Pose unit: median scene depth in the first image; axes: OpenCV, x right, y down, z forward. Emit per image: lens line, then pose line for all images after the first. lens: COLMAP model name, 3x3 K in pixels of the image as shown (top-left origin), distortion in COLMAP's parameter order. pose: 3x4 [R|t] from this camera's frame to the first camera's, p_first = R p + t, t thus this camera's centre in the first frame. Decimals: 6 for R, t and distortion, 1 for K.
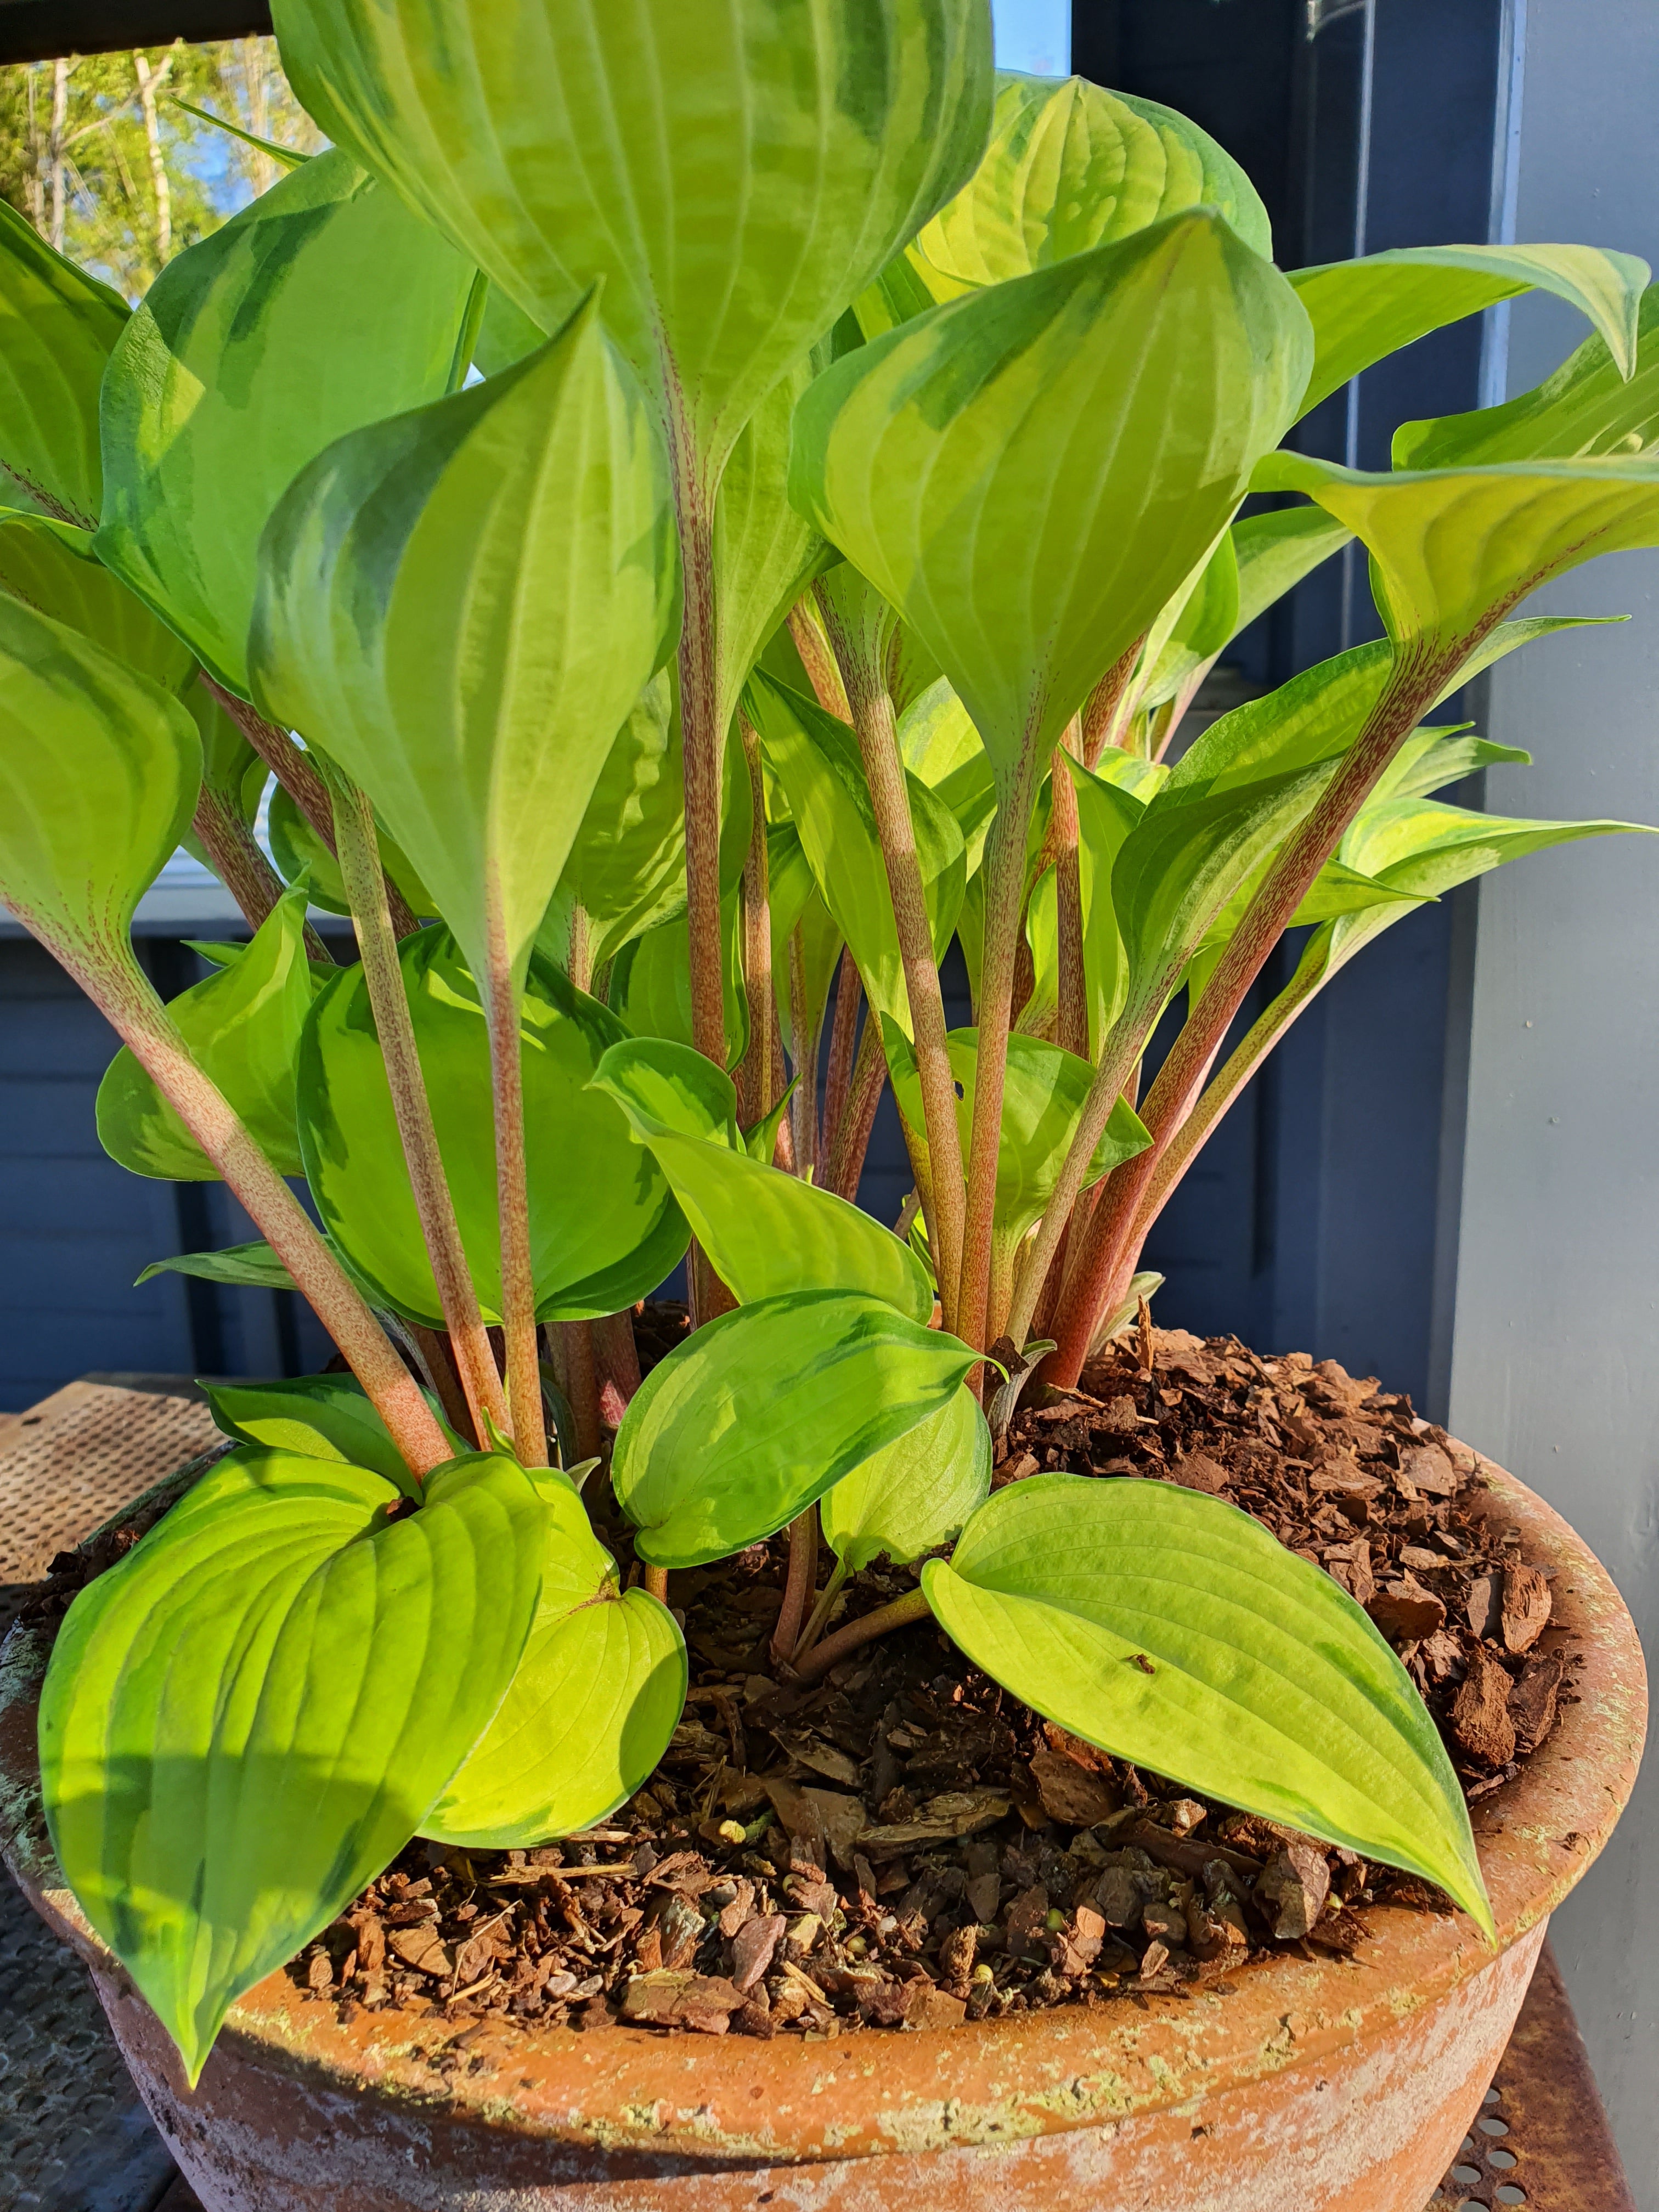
lens RADIAL K [[1856.8, 0, 786.5], [0, 1856.8, 1112.5], [0, 0, 1]] dist [-0.031079, 0.070301]
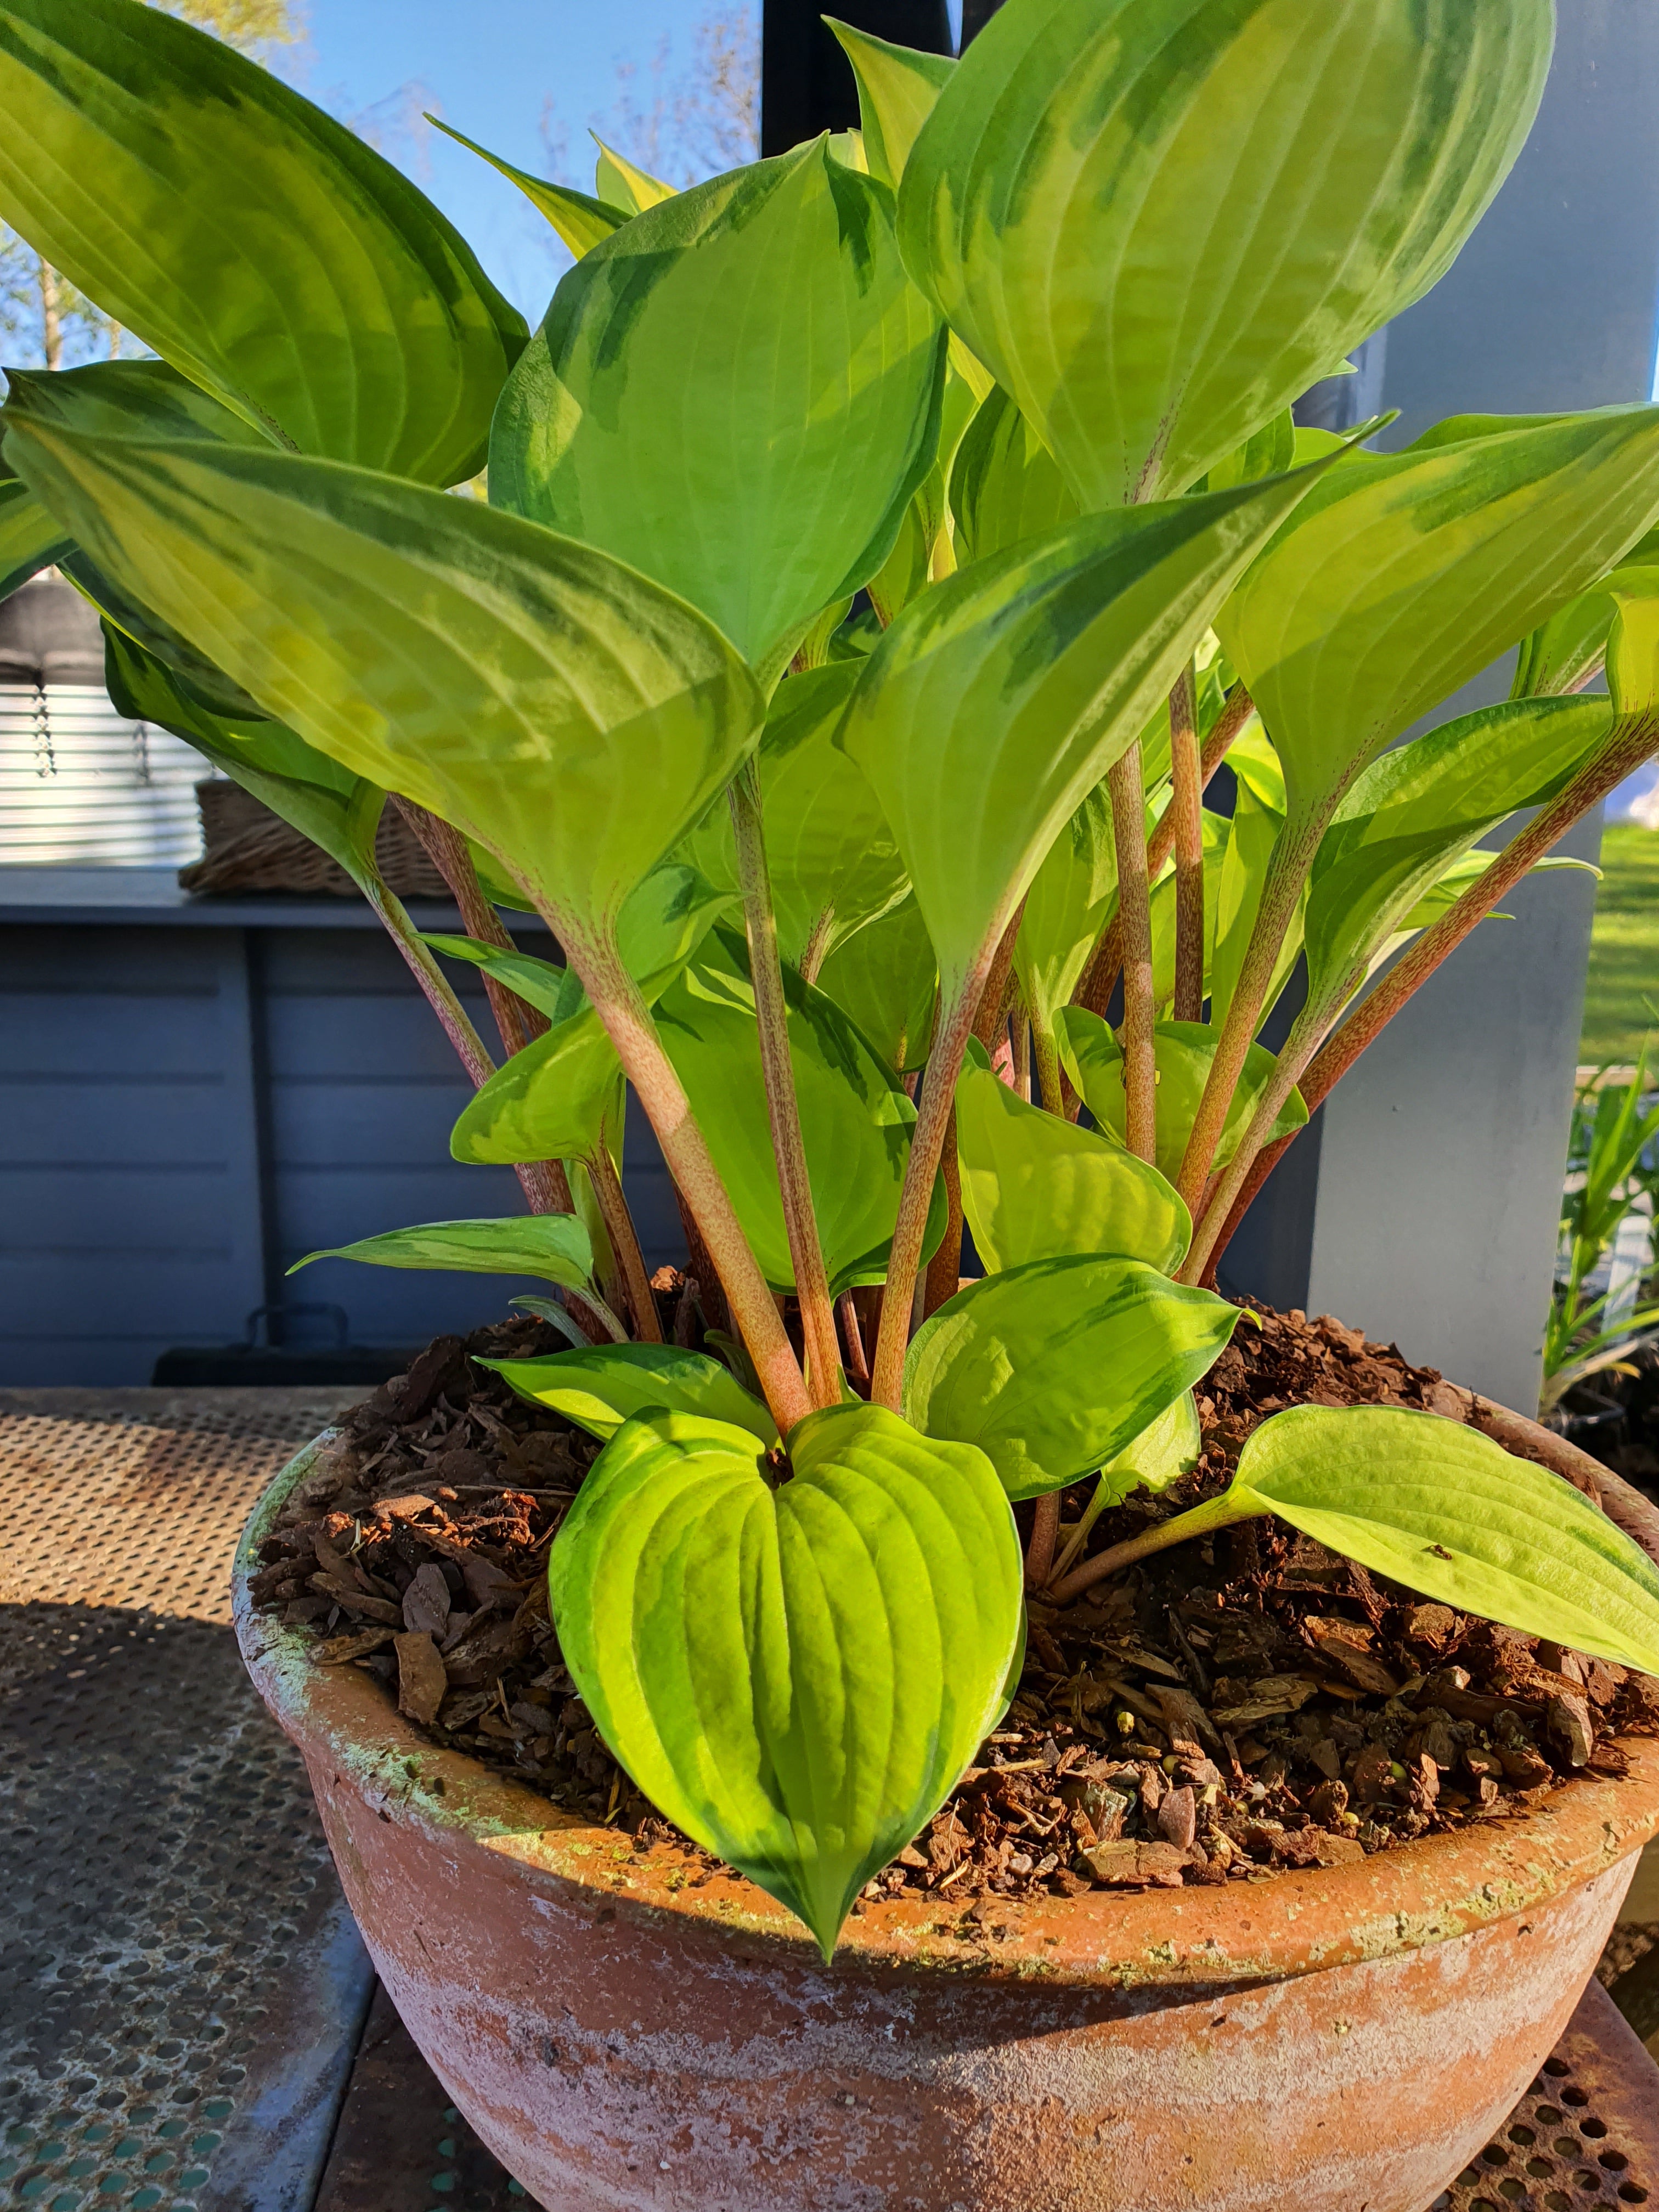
lens RADIAL K [[1871.2, 0, 829.5], [0, 1871.2, 1106.0], [0, 0, 1]] dist [-0.056571, 0.133800]
pose [[0.970055, -0.003557, 0.242861, -0.510655], [0.003716, 0.999993, -0.000195, 0.007102], [-0.242859, 0.001092, 0.970061, -0.077046]]
